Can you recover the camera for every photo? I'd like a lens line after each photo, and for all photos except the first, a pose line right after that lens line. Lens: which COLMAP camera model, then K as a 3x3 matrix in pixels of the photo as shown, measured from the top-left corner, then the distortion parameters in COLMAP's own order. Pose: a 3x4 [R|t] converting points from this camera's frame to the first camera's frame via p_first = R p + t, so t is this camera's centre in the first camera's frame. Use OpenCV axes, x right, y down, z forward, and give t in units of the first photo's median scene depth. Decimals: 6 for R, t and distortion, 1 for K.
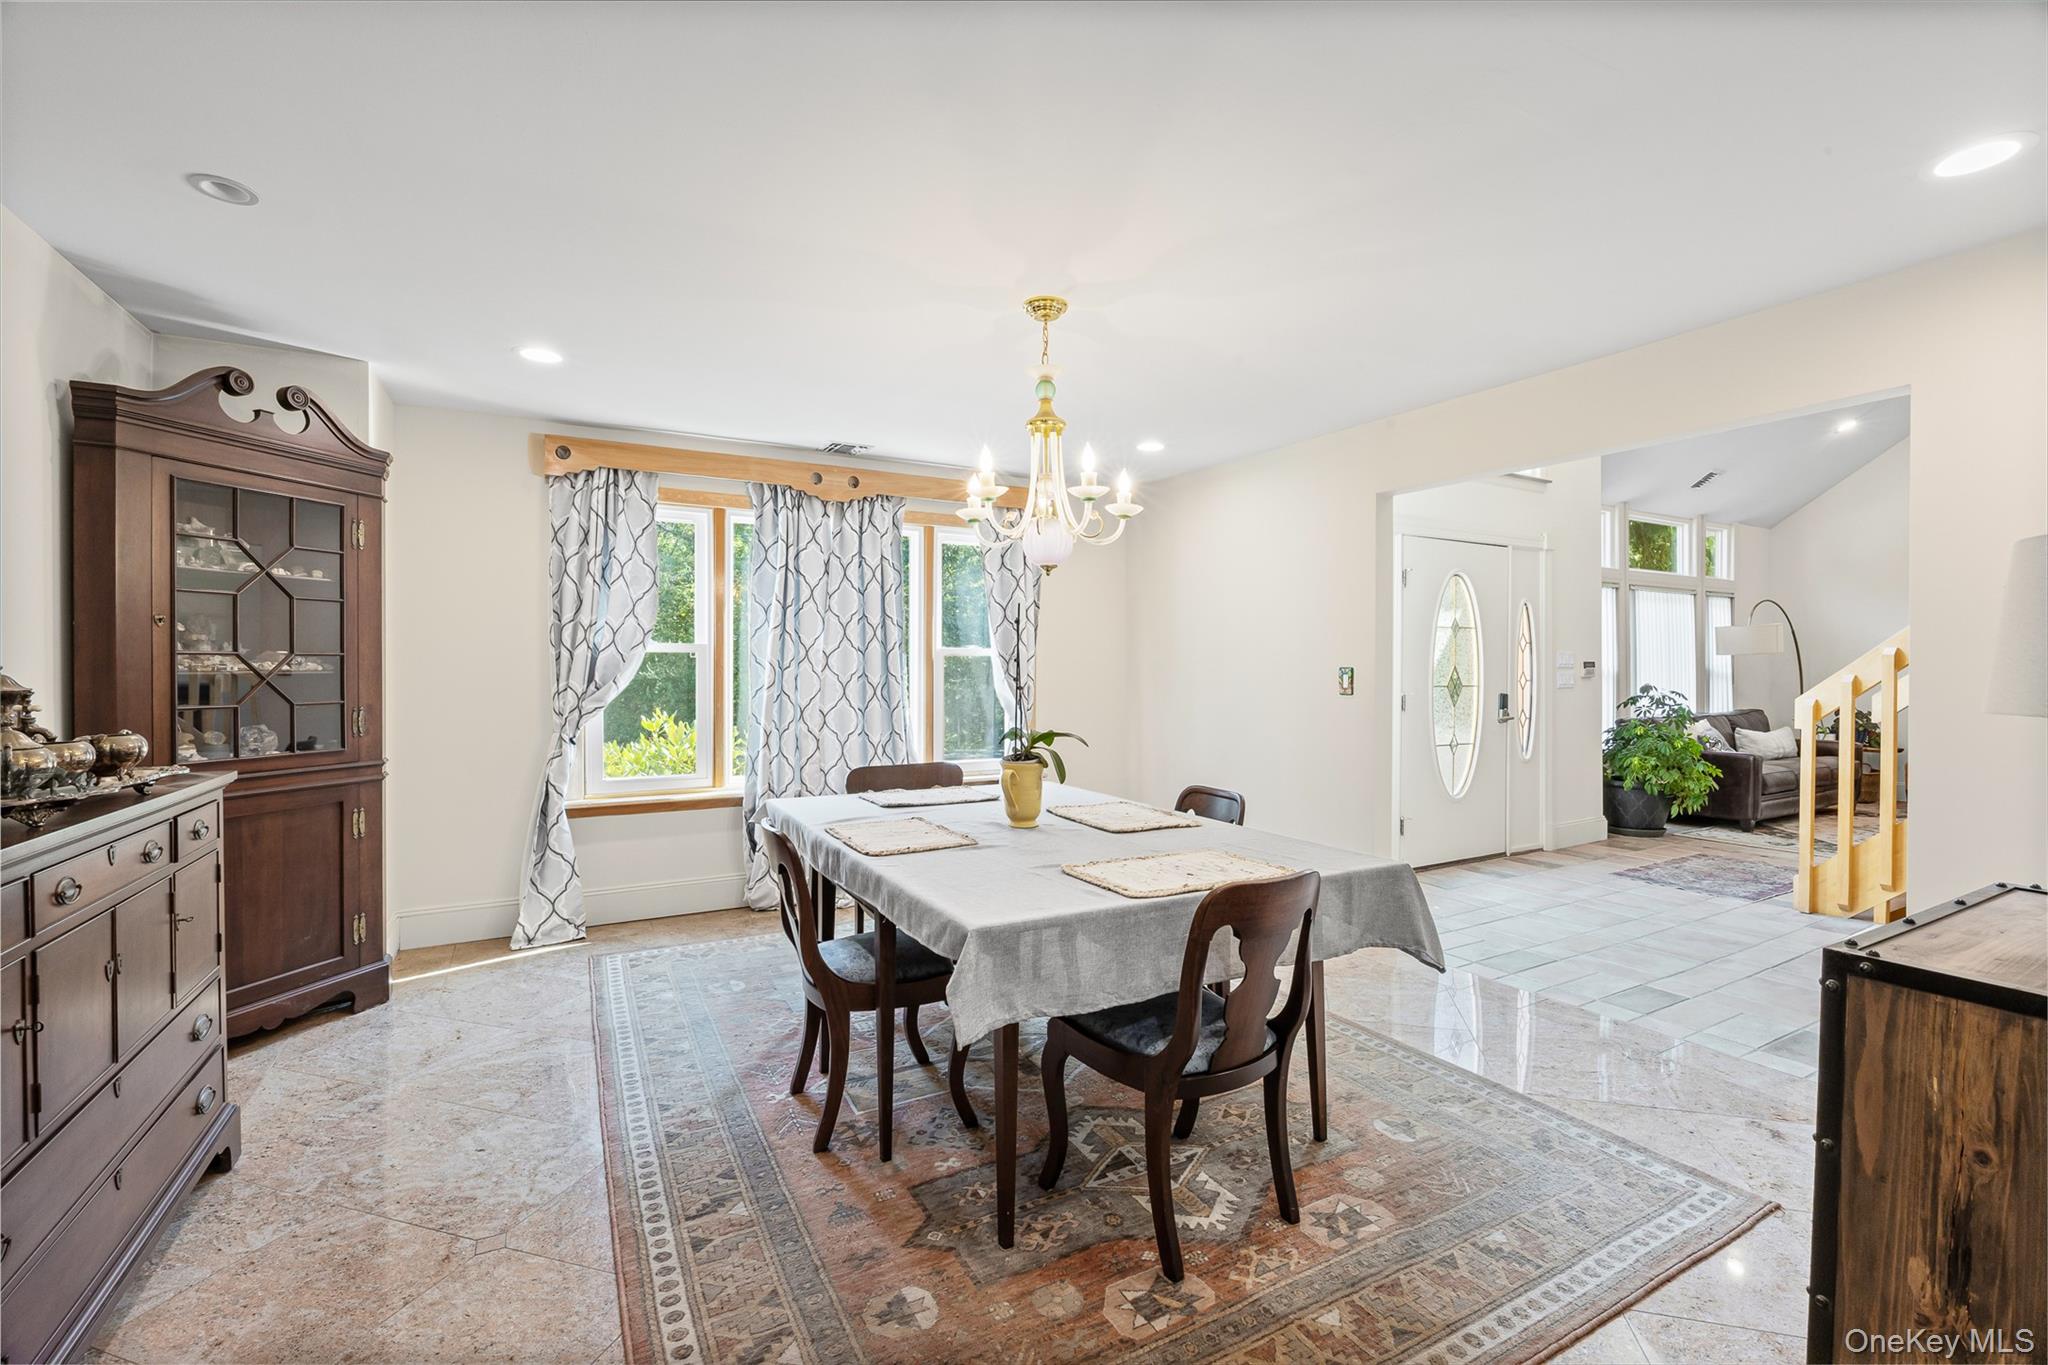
lens RADIAL K [[896.4, 0, 1019.5], [0, 896.4, 678.4], [0, 0, 1]] dist [-0.015822, 0.000477]
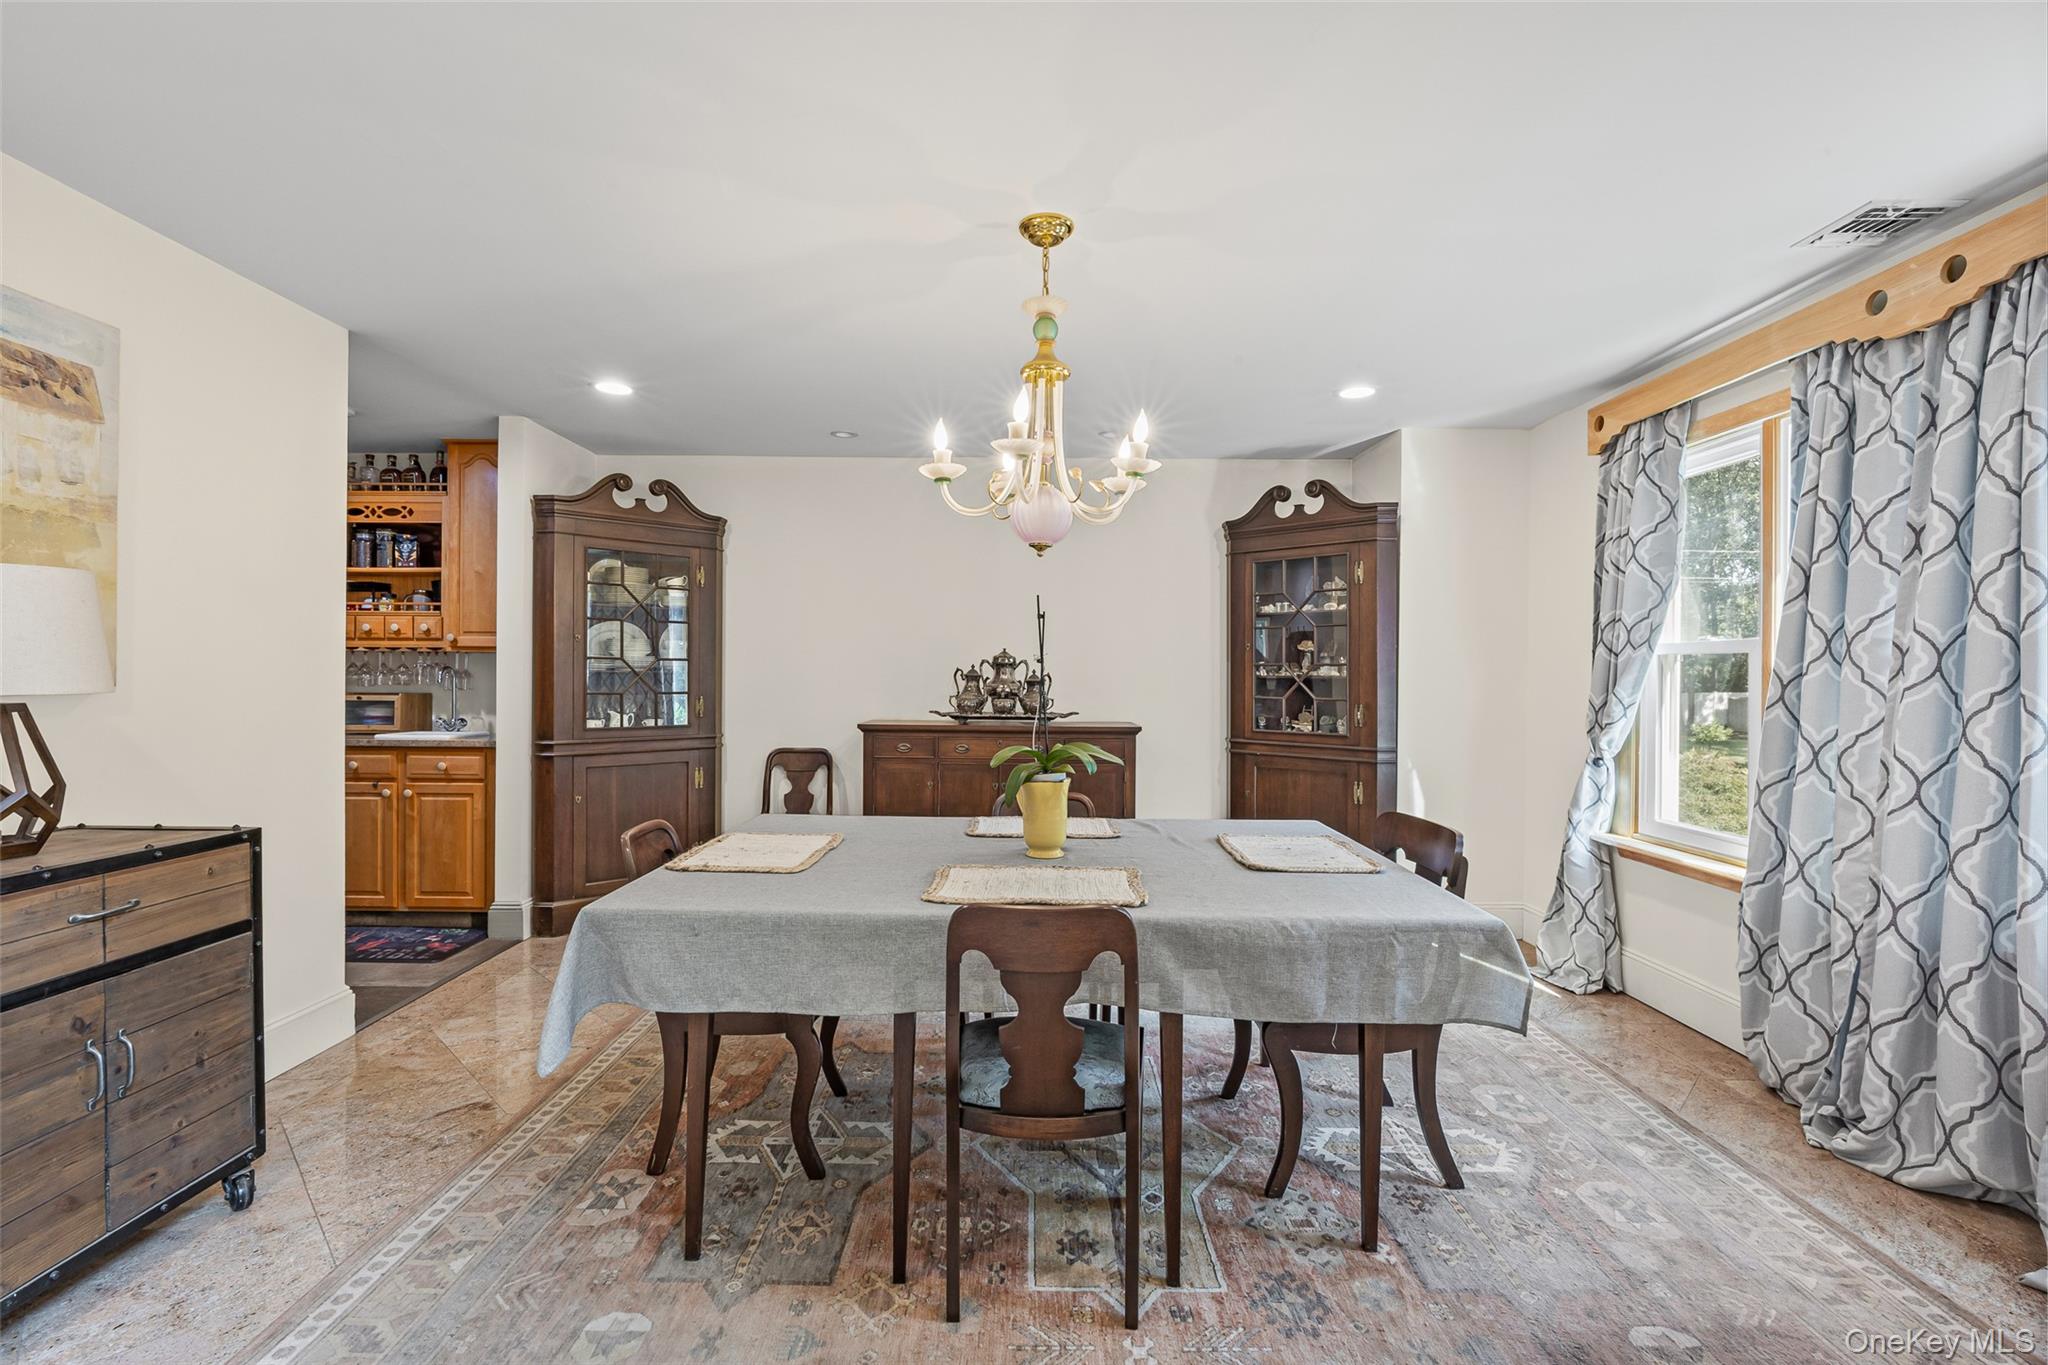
lens RADIAL K [[896.4, 0, 1013.0], [0, 896.4, 682.4], [0, 0, 1]] dist [-0.015822, 0.000477]
pose [[-0.487390, 0.002081, -0.873182, 0.727493], [-0.018724, 0.999742, 0.012834, -0.008472], [0.872984, 0.022605, -0.487225, 1.328019]]
